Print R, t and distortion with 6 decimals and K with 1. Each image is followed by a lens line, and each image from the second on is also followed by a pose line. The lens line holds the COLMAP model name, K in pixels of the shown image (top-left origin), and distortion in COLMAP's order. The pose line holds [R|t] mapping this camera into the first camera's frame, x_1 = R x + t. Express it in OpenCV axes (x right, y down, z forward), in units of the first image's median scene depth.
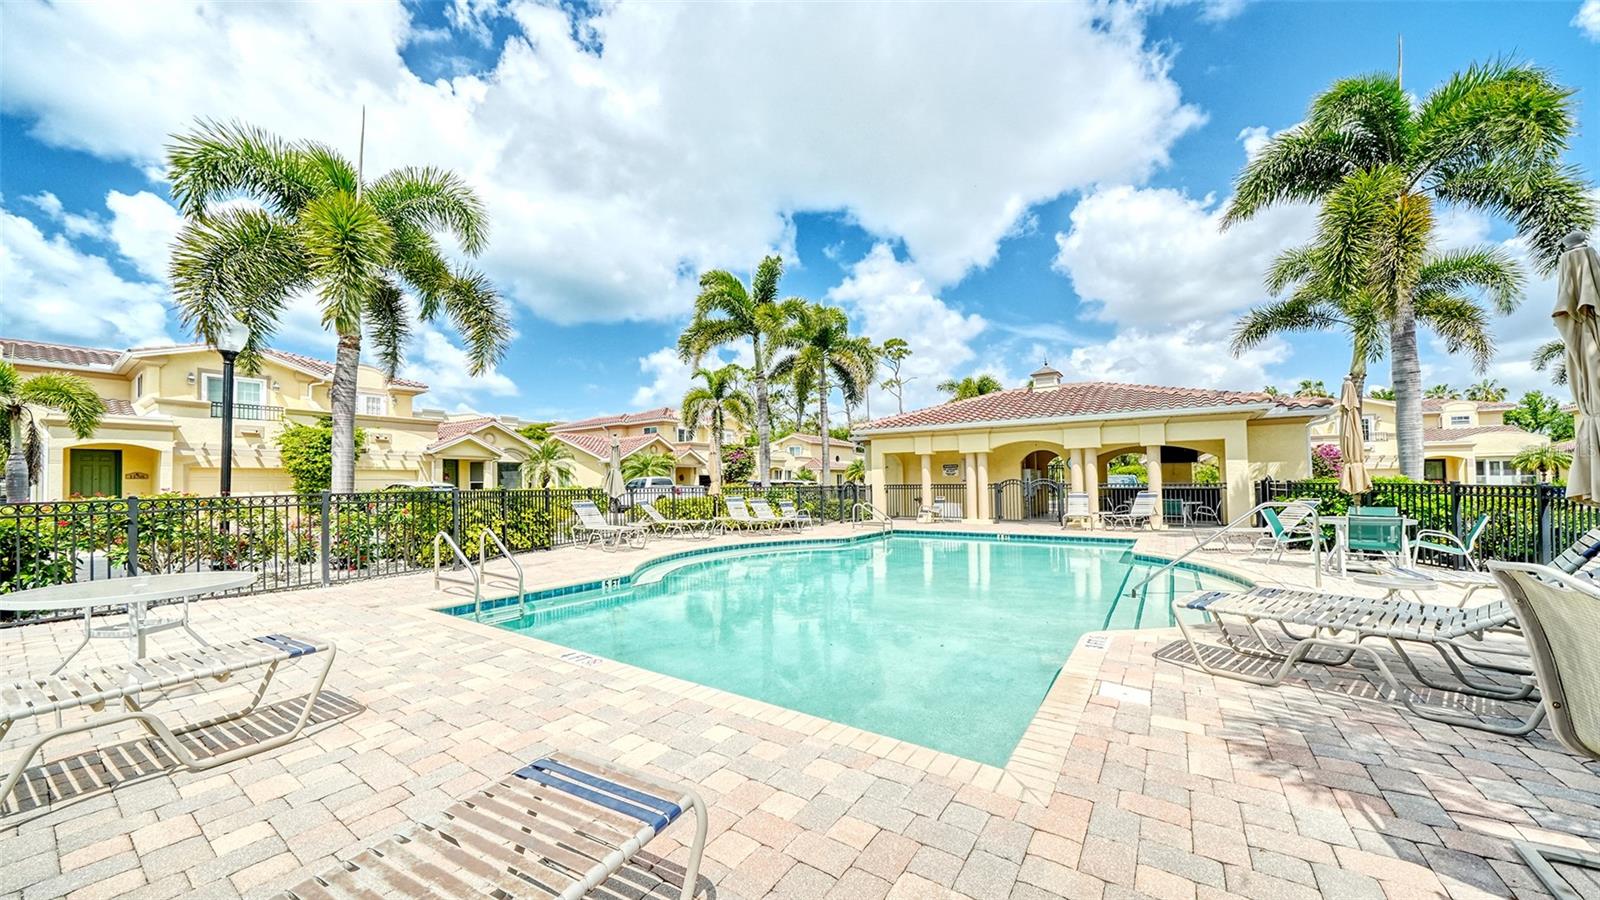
lens RADIAL K [[542.5, 0, 800.3], [0, 542.5, 453.2], [0, 0, 1]] dist [0.000440, 0.000039]
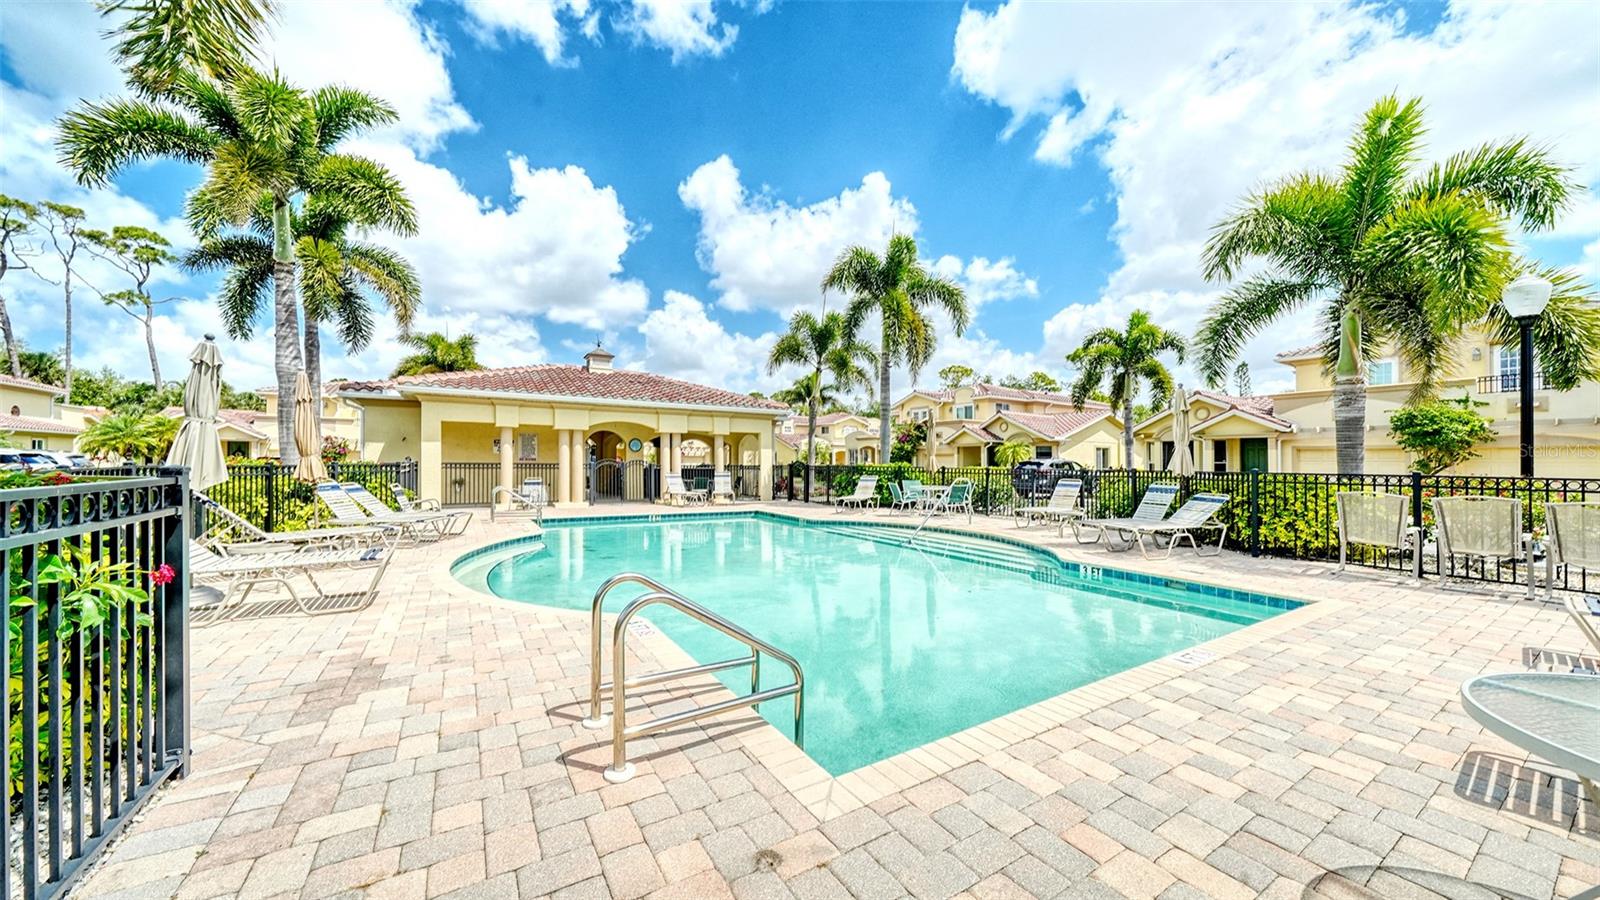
lens RADIAL K [[542.5, 0, 800.3], [0, 542.5, 453.2], [0, 0, 1]] dist [0.000440, 0.000039]
pose [[0.408951, 0.026178, 0.912181, -0.412630], [-0.059118, 0.998249, -0.002144, 0.021294], [-0.910639, -0.053049, 0.409783, 0.339877]]
